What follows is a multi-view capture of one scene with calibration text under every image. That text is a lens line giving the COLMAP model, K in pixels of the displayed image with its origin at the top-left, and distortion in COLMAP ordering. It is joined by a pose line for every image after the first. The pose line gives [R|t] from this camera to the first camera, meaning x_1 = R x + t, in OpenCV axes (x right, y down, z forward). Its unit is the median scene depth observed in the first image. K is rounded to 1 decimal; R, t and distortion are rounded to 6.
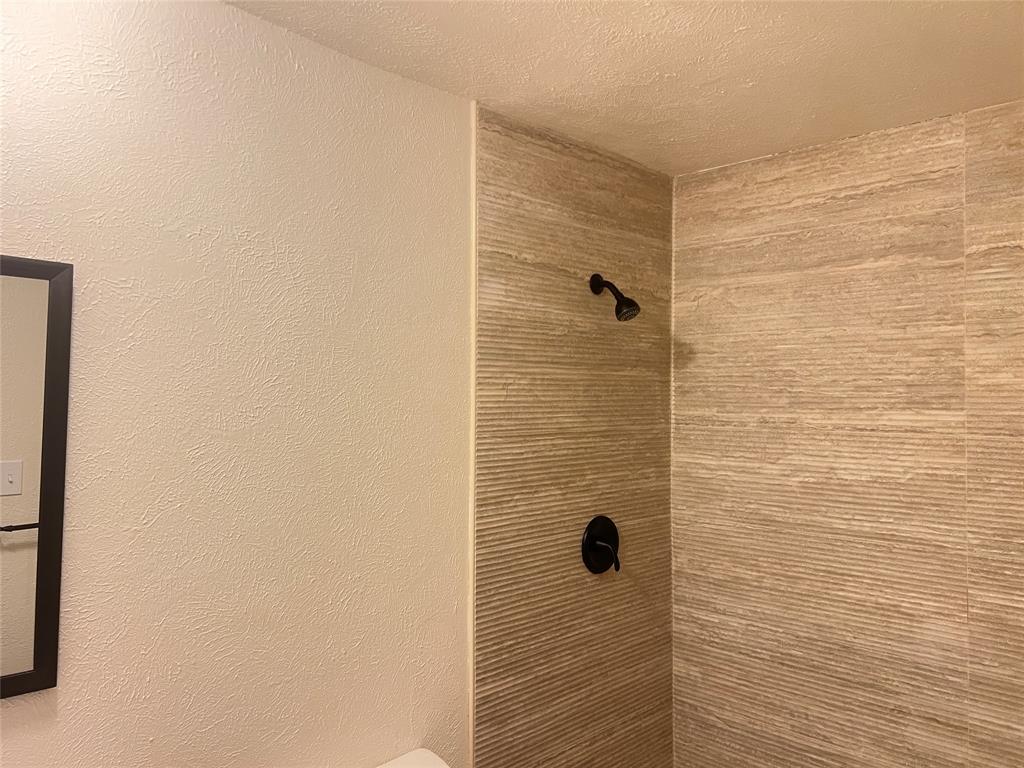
lens RADIAL K [[777.9, 0, 521.2], [0, 777.9, 380.2], [0, 0, 1]] dist [0.055399, -0.070036]
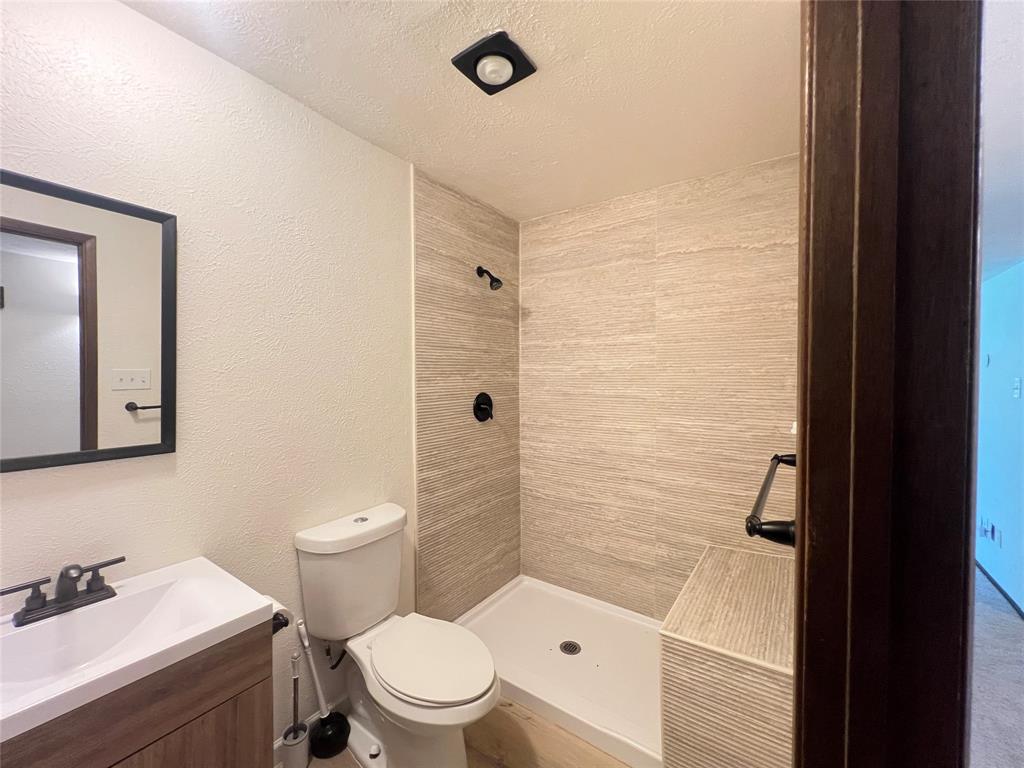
lens RADIAL K [[412.7, 0, 512.0], [0, 412.7, 384.0], [0, 0, 1]] dist [-0.000597, -0.000269]
pose [[0.988115, -0.011703, 0.153272, 0.015809], [0.005187, 0.999068, 0.042843, 0.110113], [-0.153631, -0.041539, 0.987255, -0.025804]]
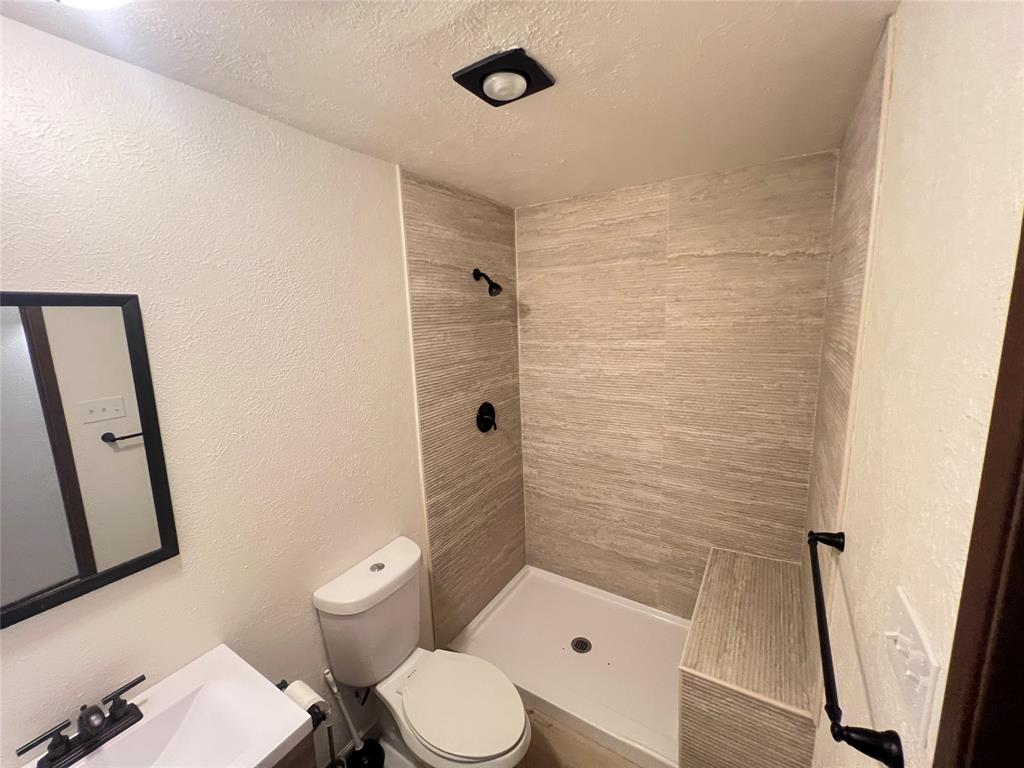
lens RADIAL K [[410.2, 0, 511.0], [0, 410.2, 381.8], [0, 0, 1]] dist [-0.001412, -0.000124]
pose [[0.978169, -0.074111, 0.194147, -0.025408], [0.036392, 0.980899, 0.191082, -0.060816], [-0.204600, -0.179845, 0.962182, 0.048592]]
